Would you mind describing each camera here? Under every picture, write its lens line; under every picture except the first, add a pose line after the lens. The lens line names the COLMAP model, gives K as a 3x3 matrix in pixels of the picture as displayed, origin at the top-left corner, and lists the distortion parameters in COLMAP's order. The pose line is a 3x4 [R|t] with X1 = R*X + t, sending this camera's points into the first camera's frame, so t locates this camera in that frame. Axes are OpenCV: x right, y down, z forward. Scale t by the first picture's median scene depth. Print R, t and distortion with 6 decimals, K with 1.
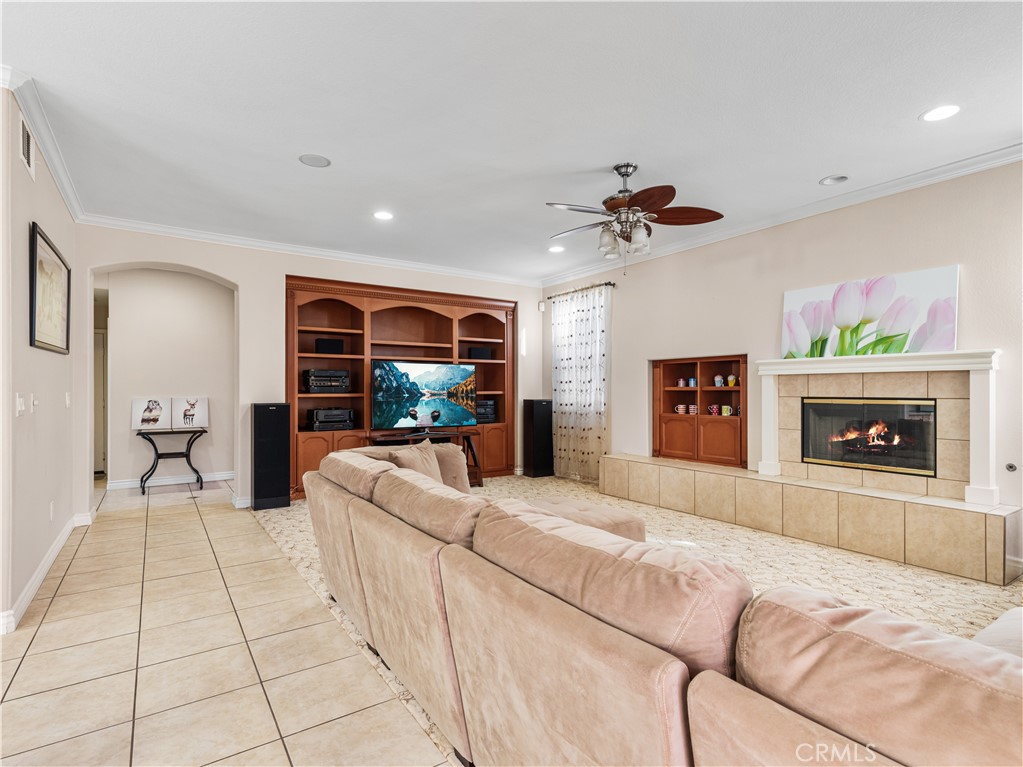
lens RADIAL K [[521.8, 0, 512.2], [0, 521.8, 388.3], [0, 0, 1]] dist [0.010581, -0.003103]
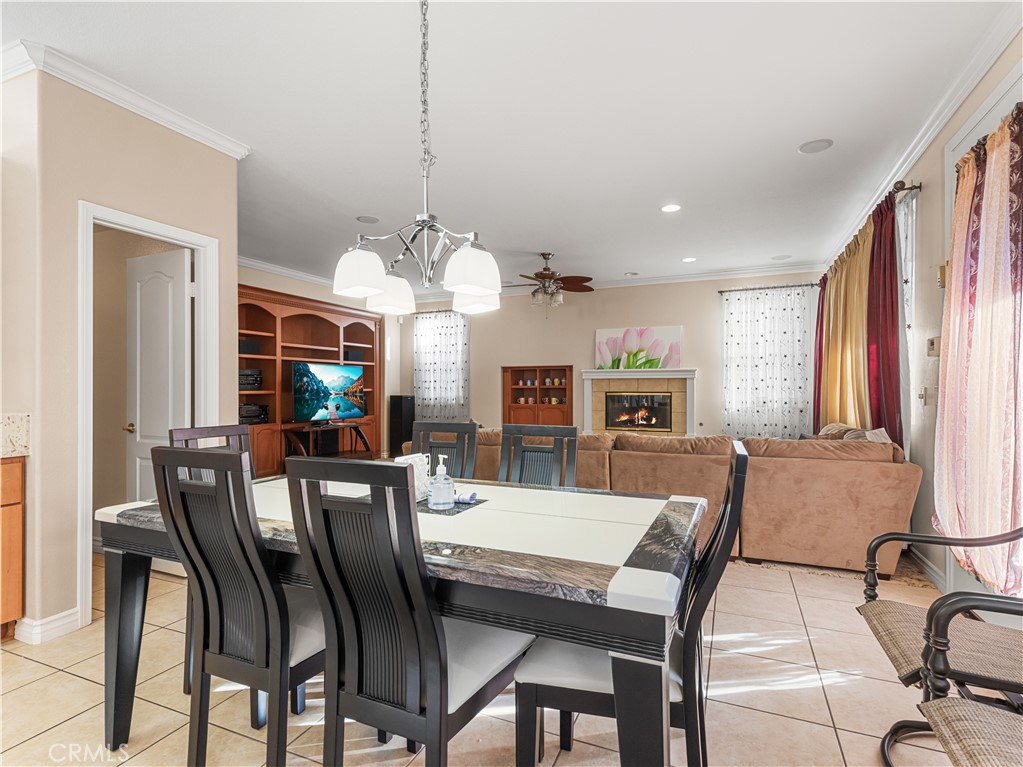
lens RADIAL K [[521.8, 0, 510.5], [0, 521.8, 386.3], [0, 0, 1]] dist [0.010581, -0.003103]
pose [[0.846242, 0.001006, 0.532798, -0.477416], [-0.001778, 0.999998, 0.000936, -0.001848], [-0.532796, -0.001739, 0.846242, -0.217486]]
